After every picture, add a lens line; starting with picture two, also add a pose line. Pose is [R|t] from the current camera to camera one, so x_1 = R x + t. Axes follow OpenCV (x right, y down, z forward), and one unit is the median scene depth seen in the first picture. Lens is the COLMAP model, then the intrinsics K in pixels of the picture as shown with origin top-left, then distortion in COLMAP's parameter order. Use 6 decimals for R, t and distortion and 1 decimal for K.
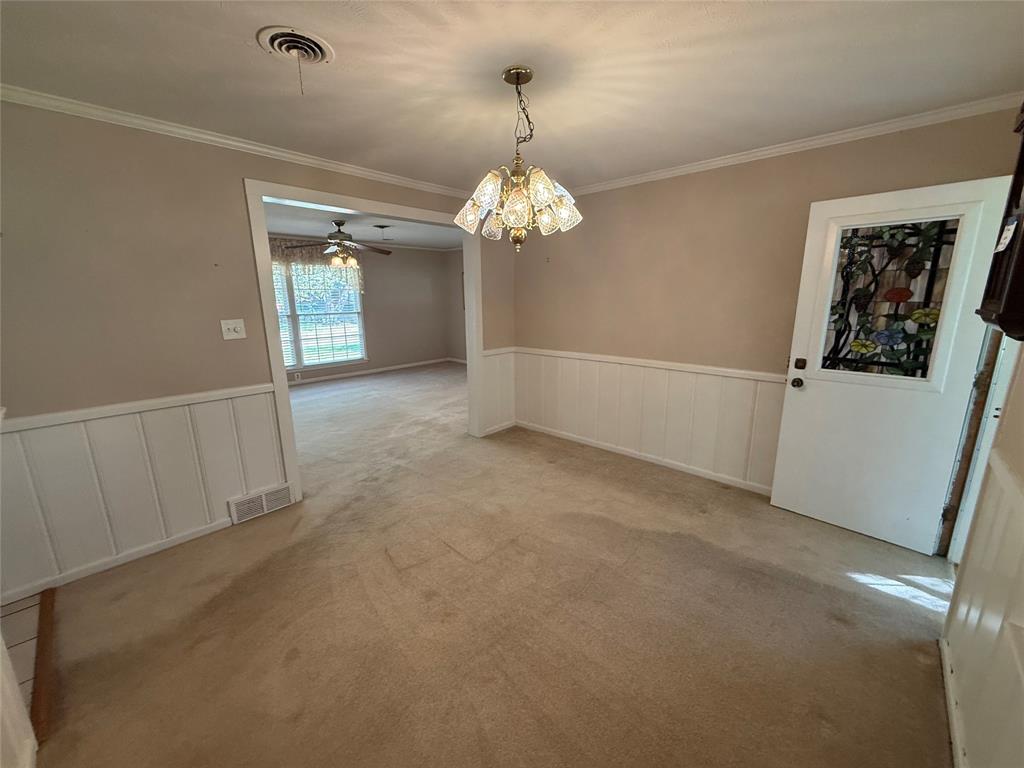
lens RADIAL K [[409.2, 0, 512.0], [0, 409.2, 384.0], [0, 0, 1]] dist [0.001675, -0.000269]
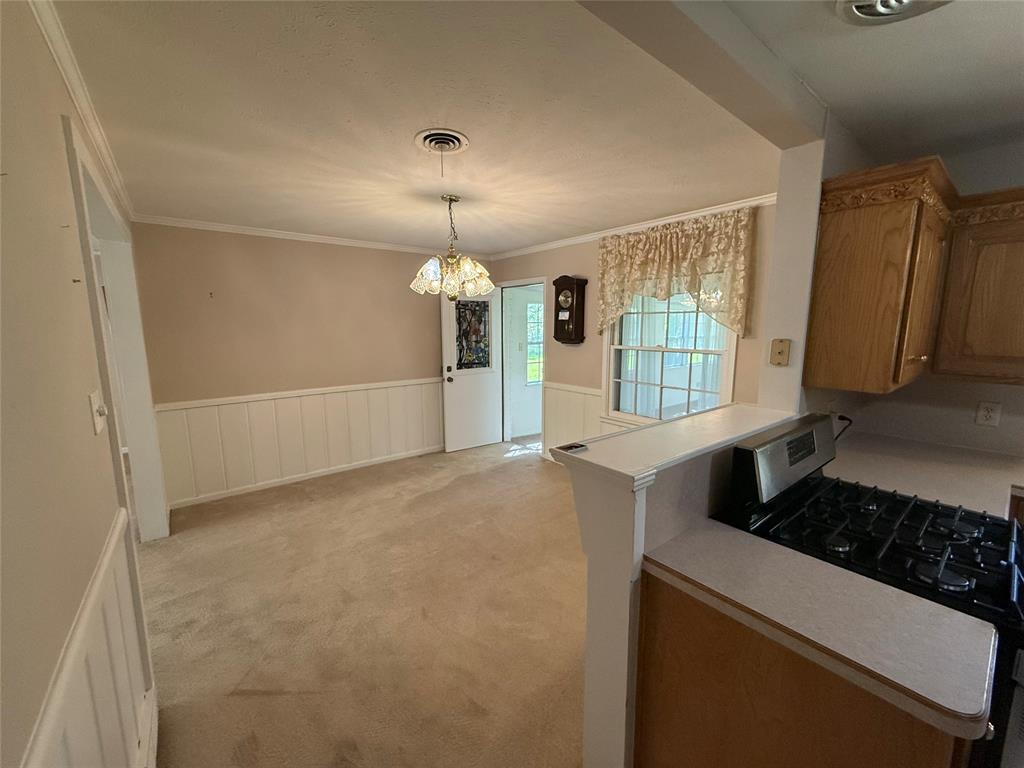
lens RADIAL K [[409.2, 0, 512.0], [0, 409.2, 384.0], [0, 0, 1]] dist [0.001675, -0.000269]
pose [[0.147775, -0.131931, 0.980182, -1.187844], [0.219321, 0.970759, 0.097597, -0.112955], [-0.964397, 0.200552, 0.172389, 0.471974]]
